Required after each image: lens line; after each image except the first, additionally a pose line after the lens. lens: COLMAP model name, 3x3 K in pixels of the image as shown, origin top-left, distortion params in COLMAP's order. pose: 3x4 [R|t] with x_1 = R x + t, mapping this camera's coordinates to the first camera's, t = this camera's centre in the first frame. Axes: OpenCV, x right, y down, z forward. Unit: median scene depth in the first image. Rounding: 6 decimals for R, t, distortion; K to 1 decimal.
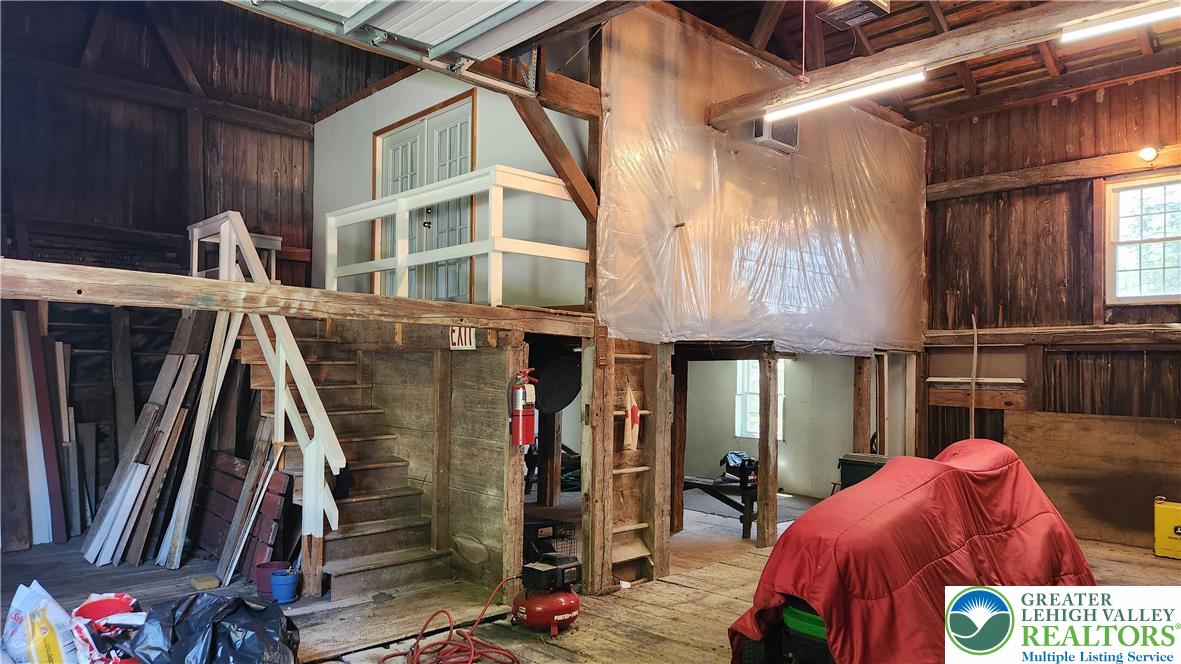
lens RADIAL K [[777.1, 0, 591.7], [0, 777.1, 348.6], [0, 0, 1]] dist [0.103448, -0.095800]
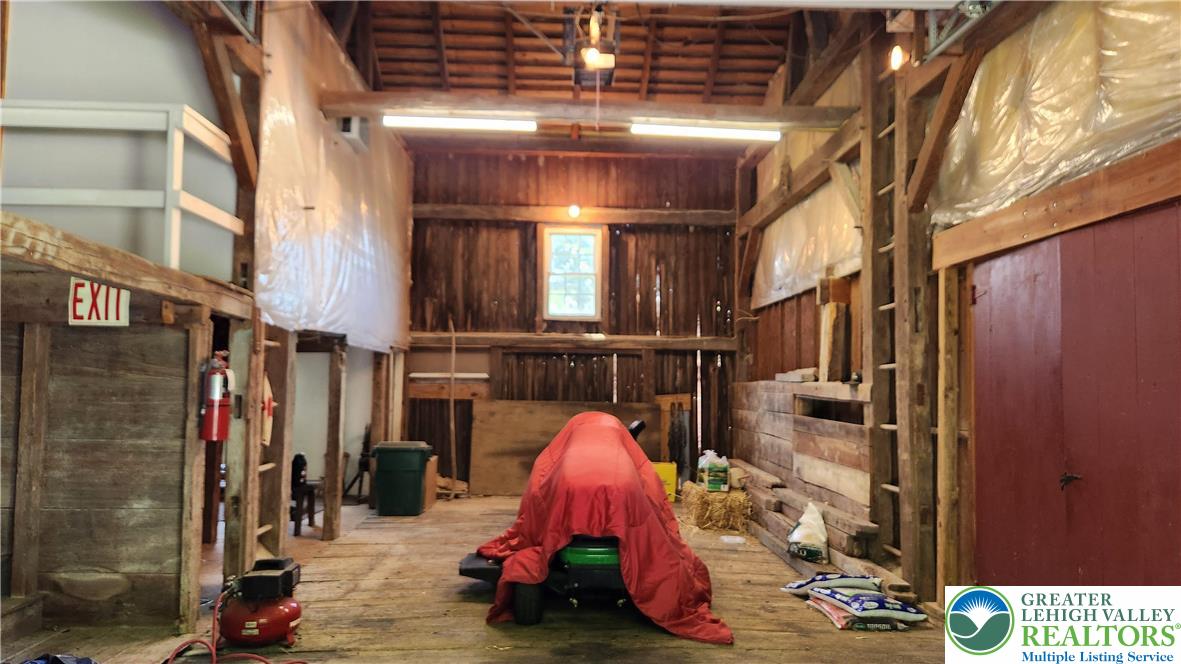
lens RADIAL K [[777.1, 0, 591.7], [0, 777.1, 348.6], [0, 0, 1]] dist [0.103448, -0.095800]
pose [[0.668487, 0.030462, 0.743100, -0.265031], [-0.025933, 0.999508, -0.017644, 0.016033], [-0.743272, -0.007476, 0.668948, 0.068324]]
